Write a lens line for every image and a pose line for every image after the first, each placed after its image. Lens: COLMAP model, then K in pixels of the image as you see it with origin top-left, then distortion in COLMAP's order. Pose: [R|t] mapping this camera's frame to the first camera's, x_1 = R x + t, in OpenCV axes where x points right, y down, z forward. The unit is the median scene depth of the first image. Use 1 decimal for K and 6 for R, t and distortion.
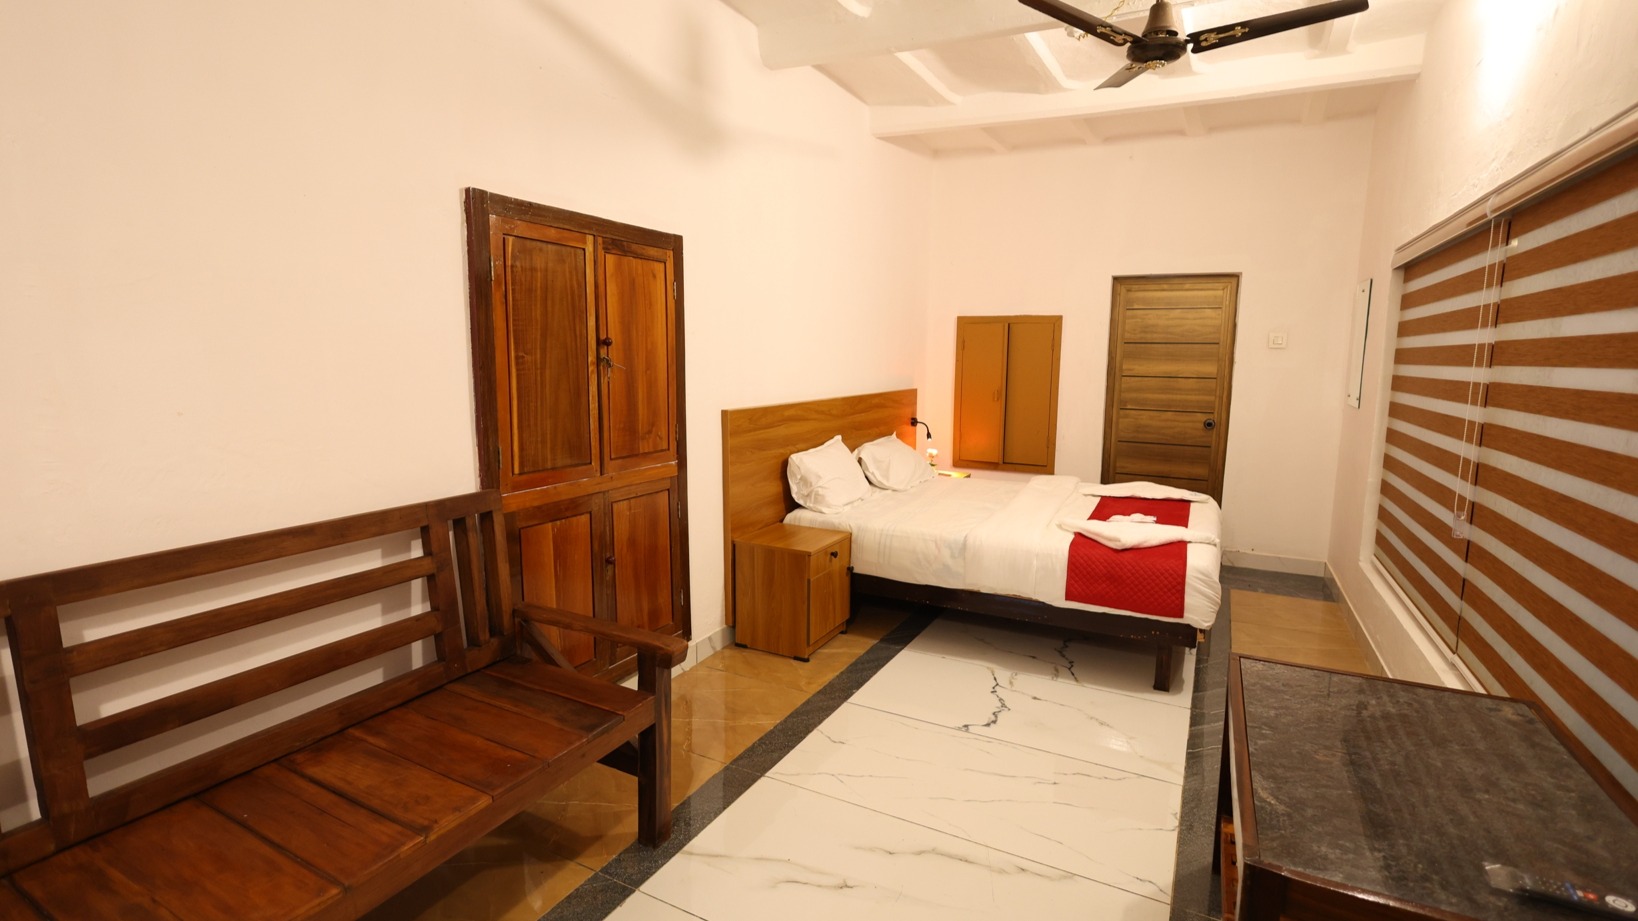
lens RADIAL K [[762.7, 0, 819.0], [0, 762.7, 460.5], [0, 0, 1]] dist [0.001096, 0.000118]
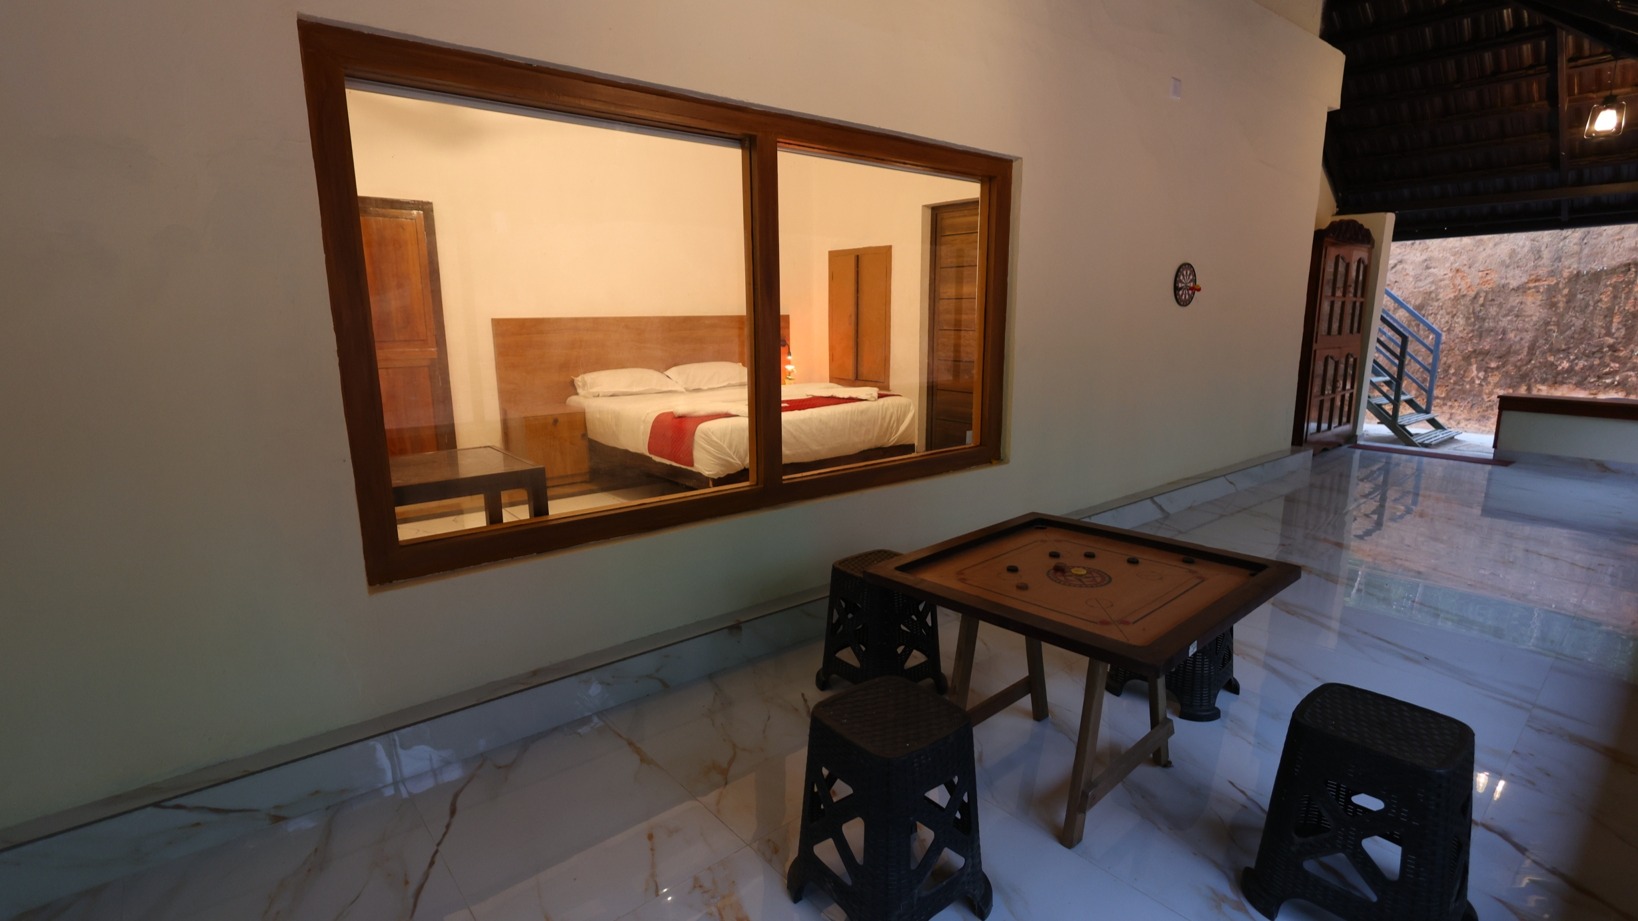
lens RADIAL K [[762.7, 0, 819.0], [0, 762.7, 460.5], [0, 0, 1]] dist [0.001096, 0.000118]
pose [[0.916494, 0.063365, -0.394999, 0.797141], [-0.041159, 0.997072, 0.064450, 0.065920], [0.397926, -0.042810, 0.916418, -0.088315]]
